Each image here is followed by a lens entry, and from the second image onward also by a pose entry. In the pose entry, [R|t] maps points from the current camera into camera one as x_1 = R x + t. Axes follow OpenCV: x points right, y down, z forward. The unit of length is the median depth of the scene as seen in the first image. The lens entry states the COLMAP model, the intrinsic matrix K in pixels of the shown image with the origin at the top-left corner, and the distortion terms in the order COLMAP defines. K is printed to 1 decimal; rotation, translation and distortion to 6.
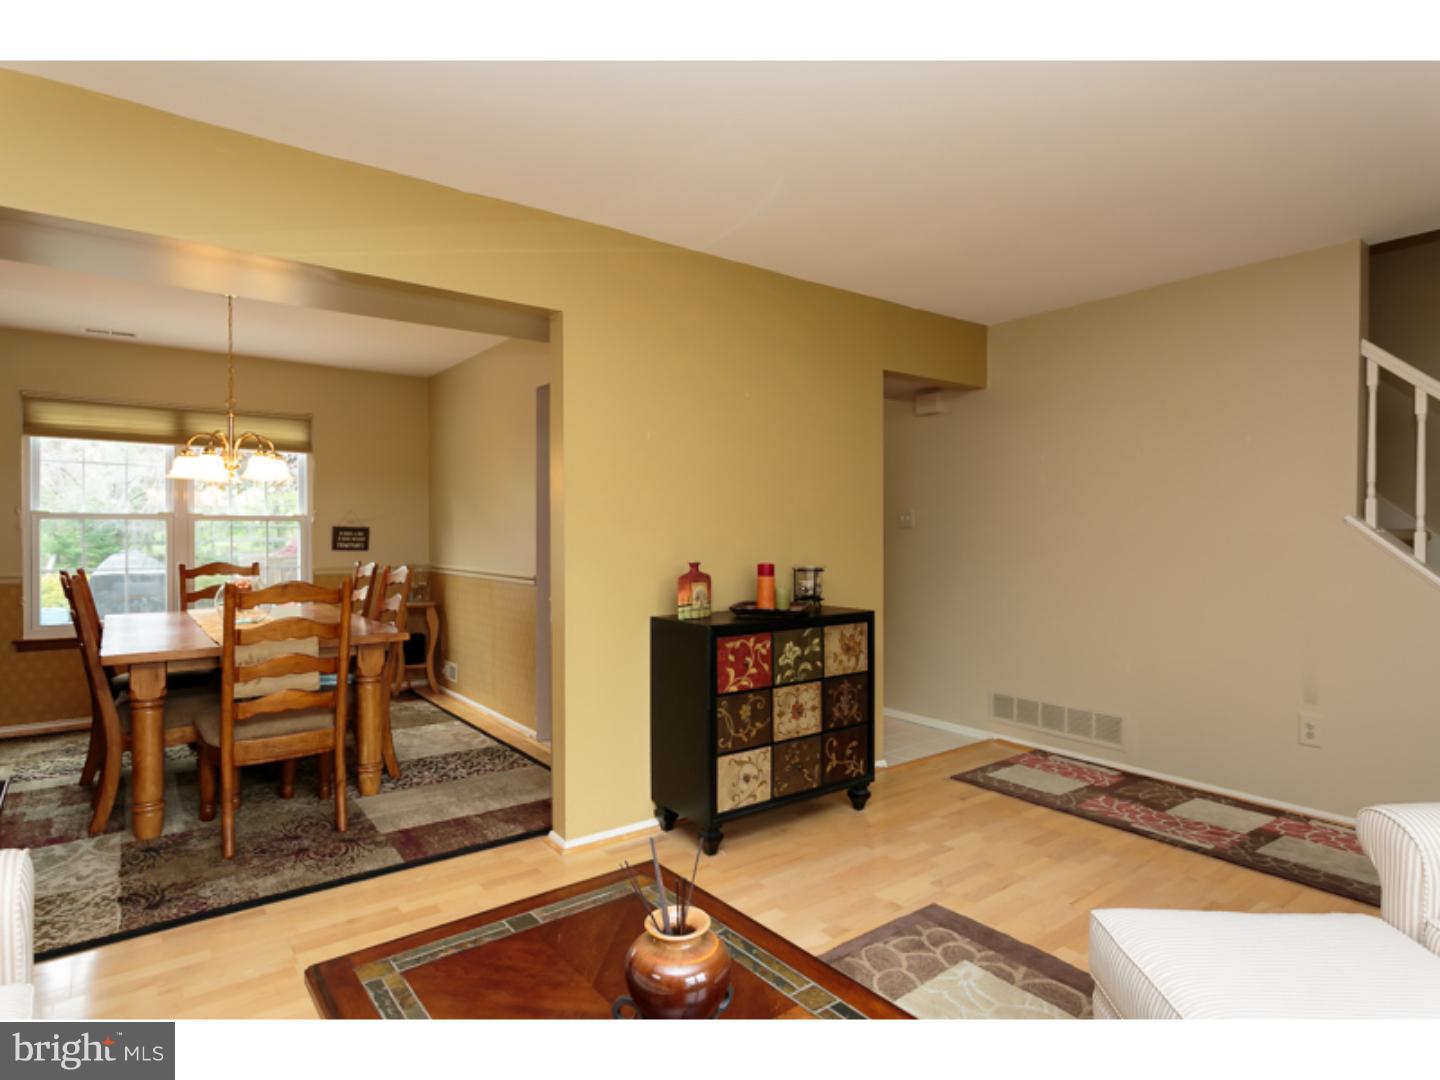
lens RADIAL K [[796.9, 0, 721.2], [0, 796.9, 522.4], [0, 0, 1]] dist [-0.001541, 0.000441]
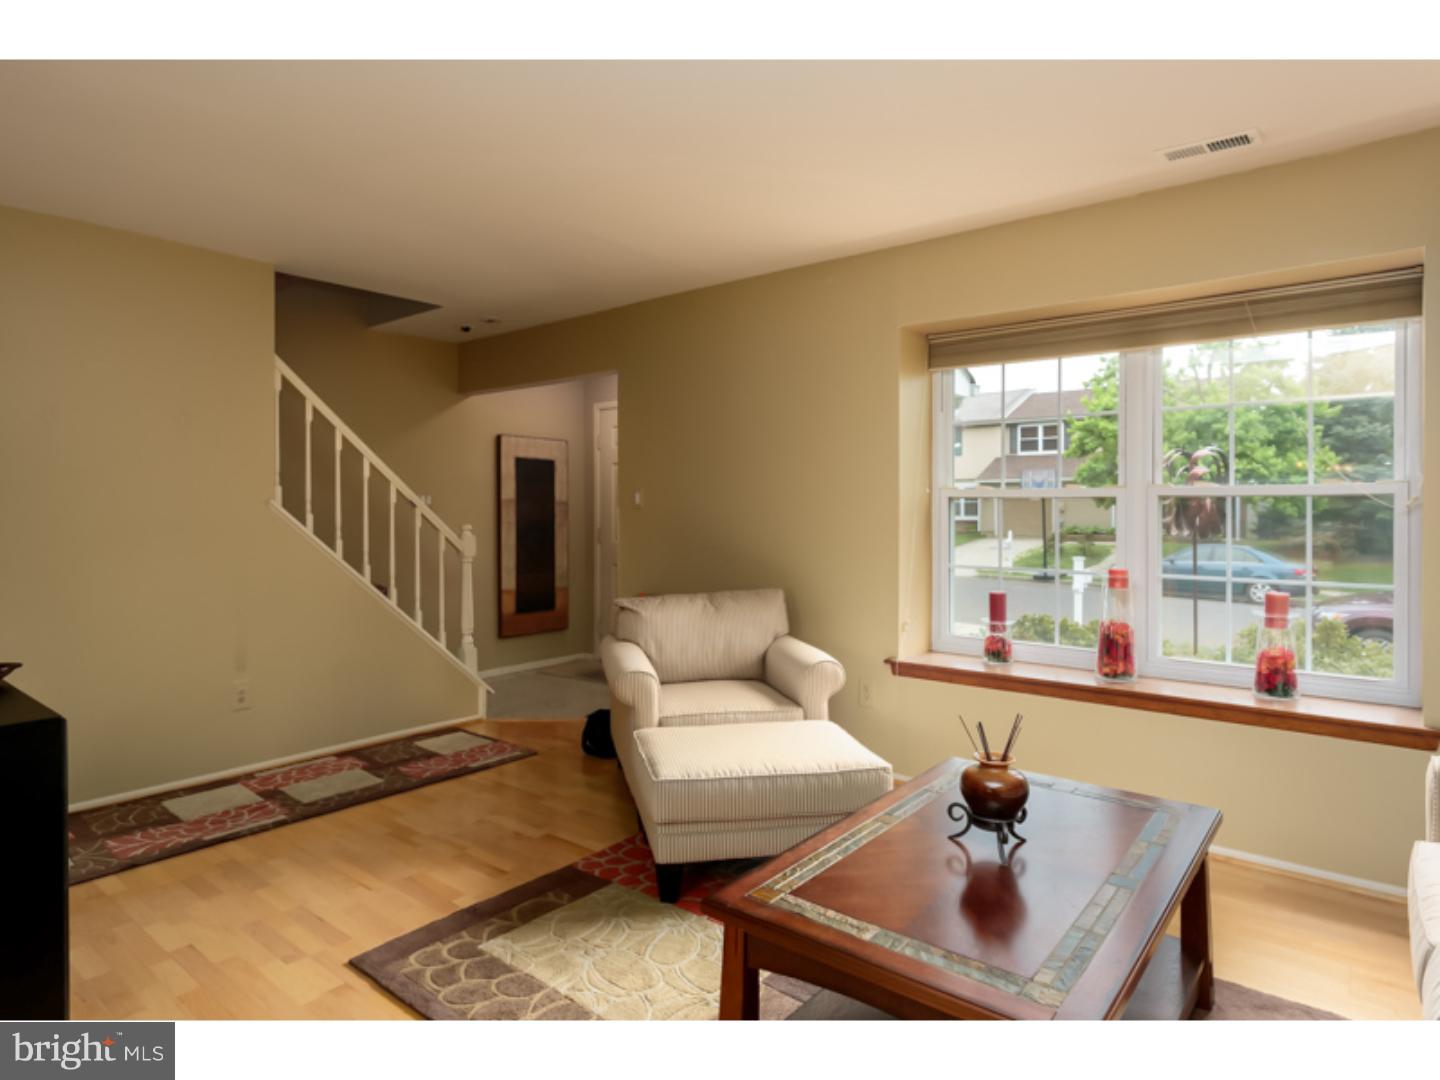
lens RADIAL K [[796.9, 0, 721.2], [0, 796.9, 522.4], [0, 0, 1]] dist [-0.001541, 0.000441]
pose [[-0.215303, -0.017777, 0.976386, -0.514778], [-0.009030, 0.999828, 0.016213, -0.001901], [-0.976506, -0.005326, -0.215426, 0.650256]]
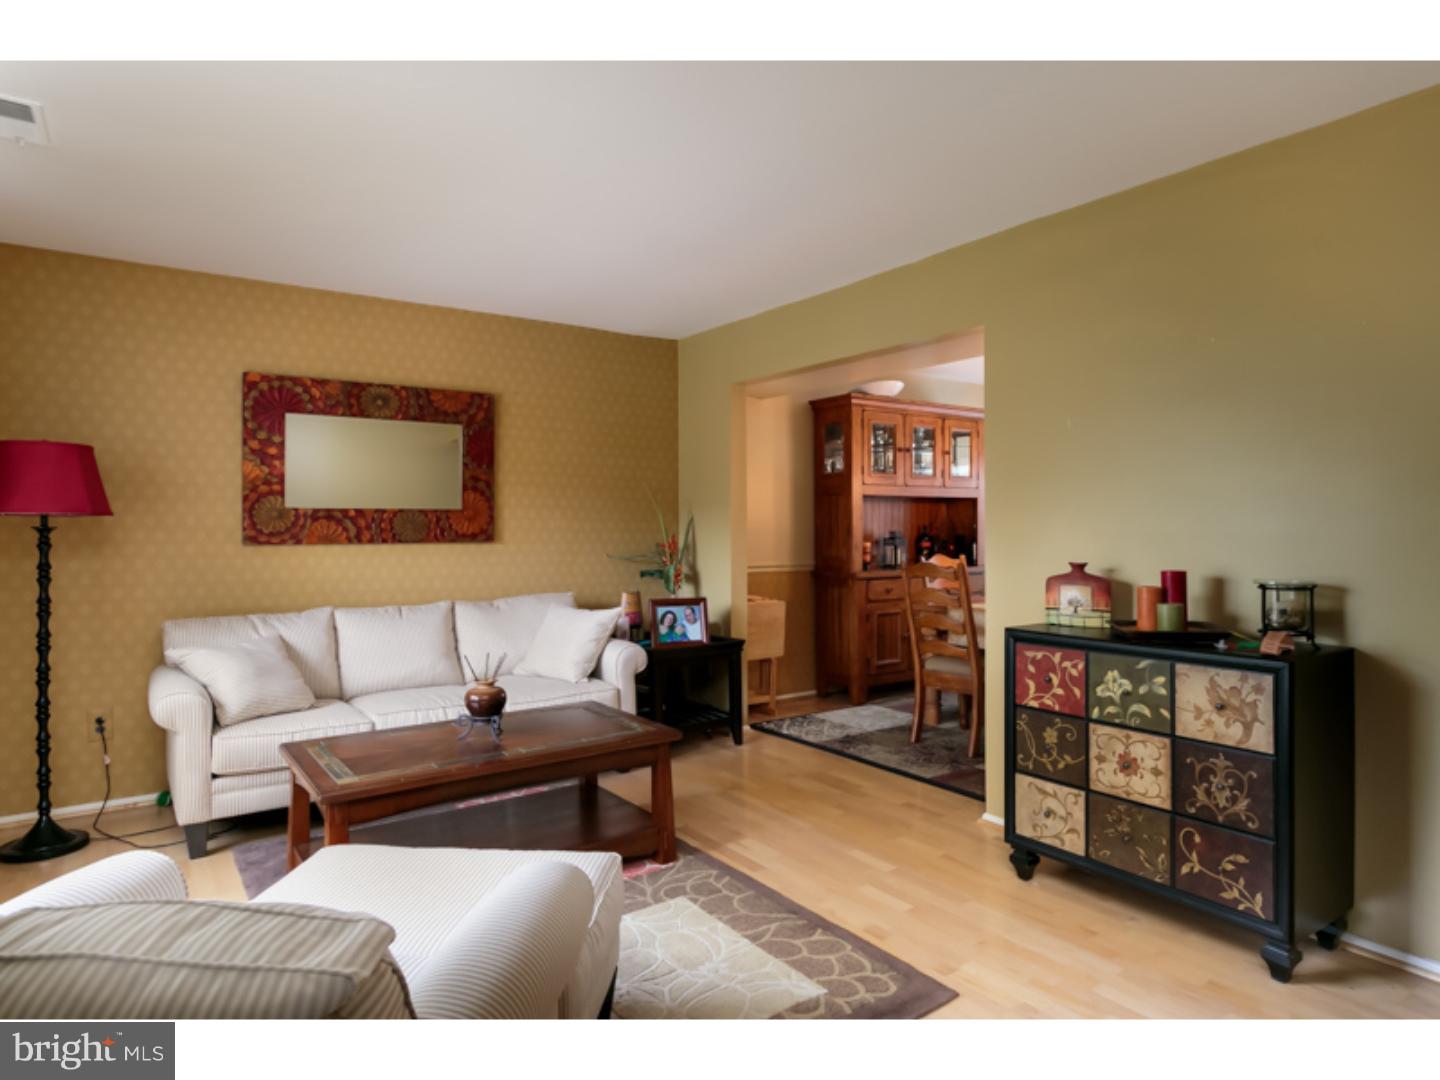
lens RADIAL K [[842.5, 0, 719.5], [0, 842.5, 522.9], [0, 0, 1]] dist [-0.000430, -0.000152]
pose [[-0.041100, -0.004613, -0.999144, 0.912488], [0.012357, 0.999911, -0.005124, 0.006918], [0.999079, -0.012557, -0.041040, 0.650913]]
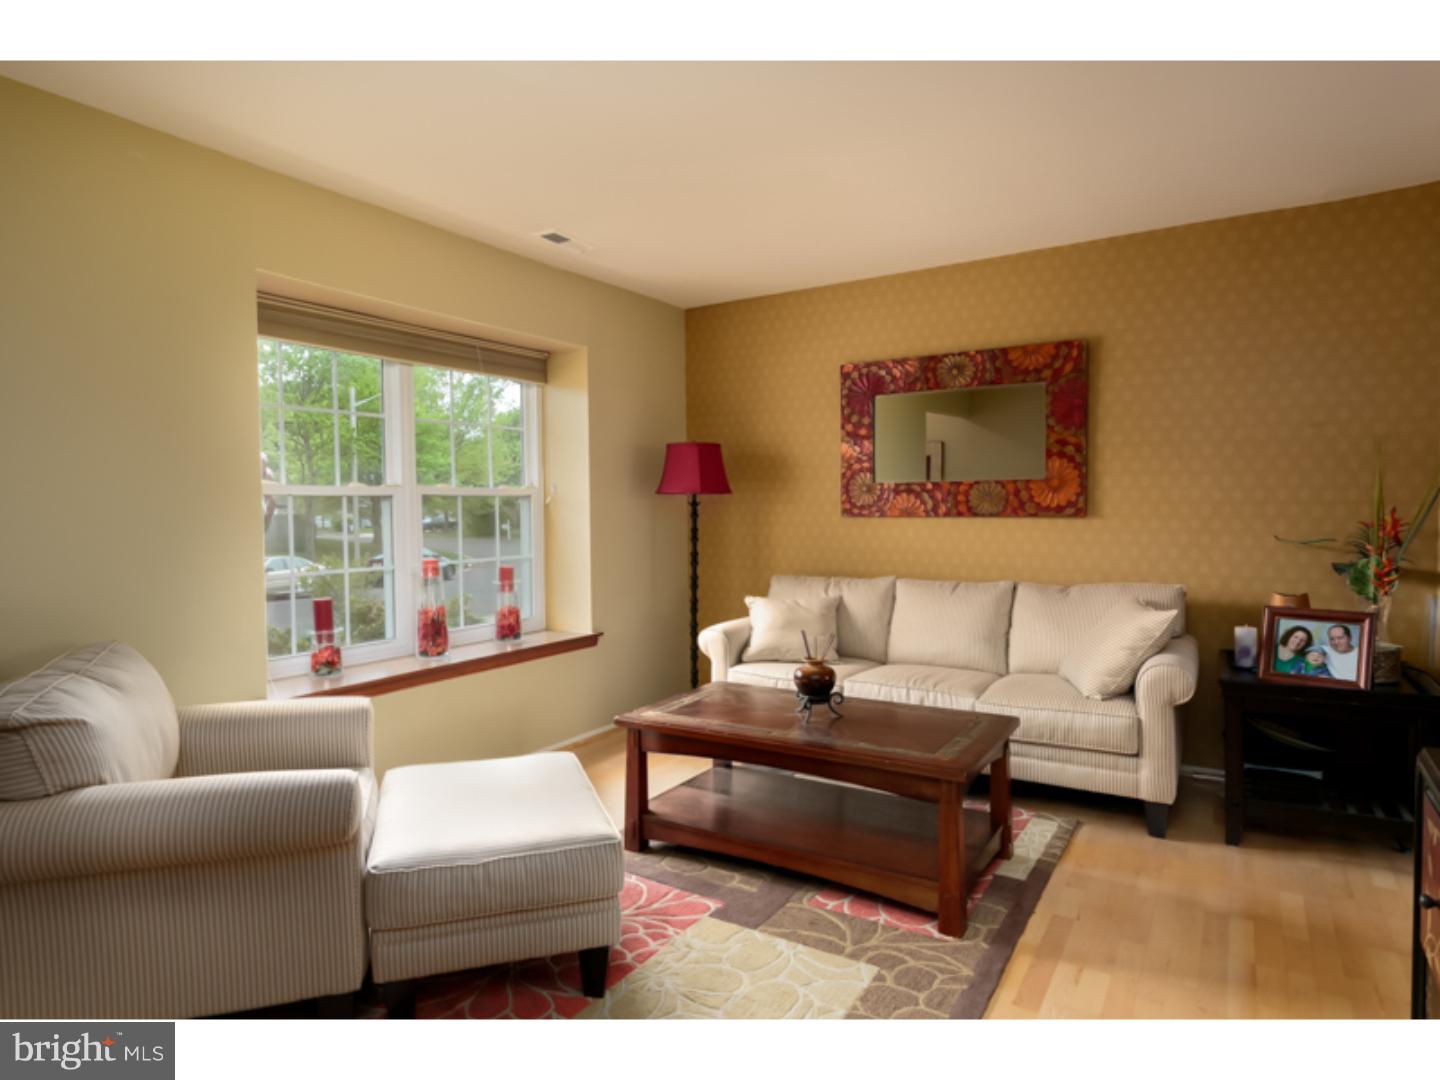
lens RADIAL K [[841.8, 0, 720.0], [0, 841.8, 540.0], [0, 0, 1]] dist [-0.000829, 0.000376]
pose [[-0.941520, 0.024952, -0.336031, 0.399596], [0.013855, 0.999278, 0.035382, 0.010960], [0.336671, 0.028657, -0.941186, 1.155940]]
